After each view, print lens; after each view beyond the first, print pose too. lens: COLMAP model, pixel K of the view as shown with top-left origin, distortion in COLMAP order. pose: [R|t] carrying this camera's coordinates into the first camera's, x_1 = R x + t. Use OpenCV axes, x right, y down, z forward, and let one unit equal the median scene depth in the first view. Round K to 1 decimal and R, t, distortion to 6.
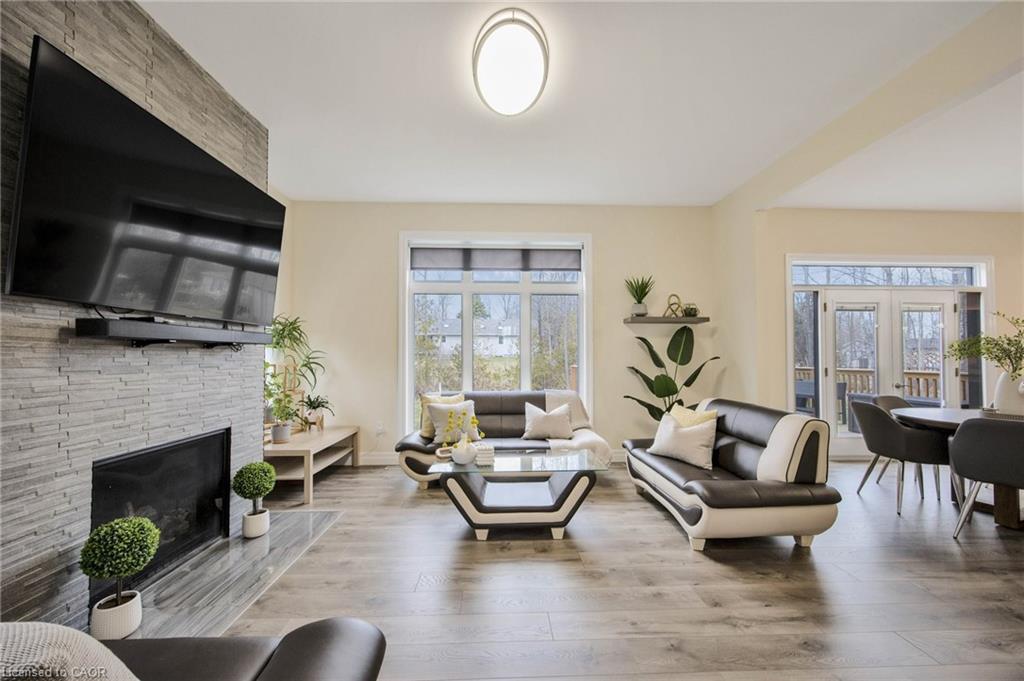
lens RADIAL K [[391.9, 0, 511.0], [0, 391.9, 348.1], [0, 0, 1]] dist [0.002525, 0.000268]
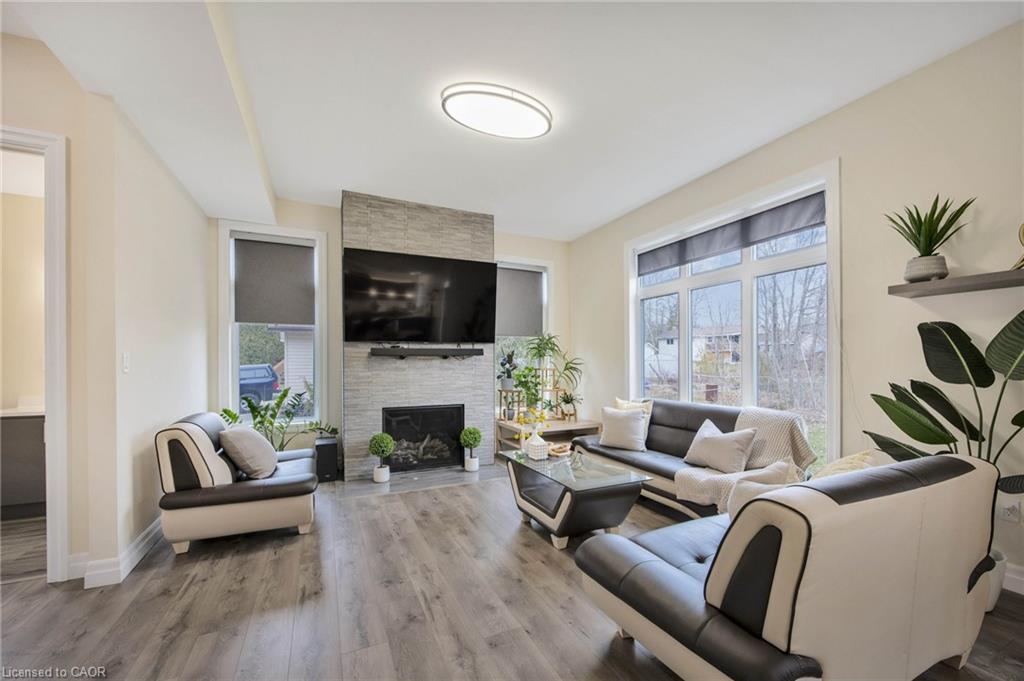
lens RADIAL K [[391.9, 0, 508.2], [0, 391.9, 363.0], [0, 0, 1]] dist [0.002525, 0.000268]
pose [[0.410890, -0.002406, -0.911682, 0.940366], [0.024529, 0.999664, 0.008417, 0.011031], [0.911355, -0.025821, 0.410811, 0.481369]]
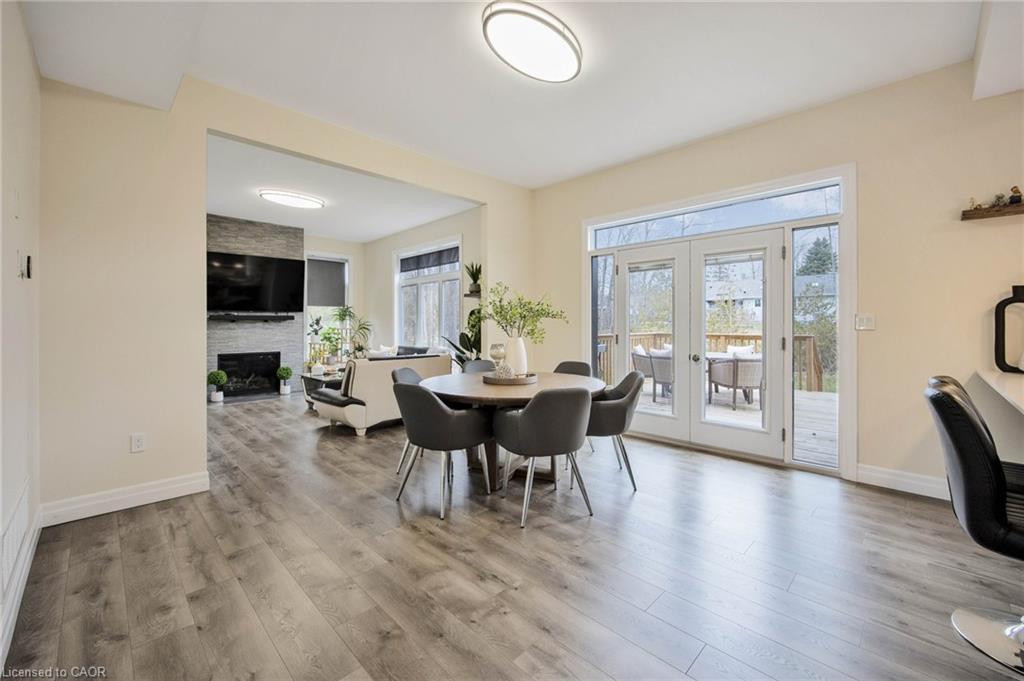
lens RADIAL K [[391.9, 0, 502.4], [0, 391.9, 320.3], [0, 0, 1]] dist [0.002525, 0.000268]
pose [[0.697626, -0.012567, -0.716351, 2.218110], [0.021691, 0.999758, 0.003585, 0.013475], [0.716133, -0.018040, 0.697730, 0.241887]]
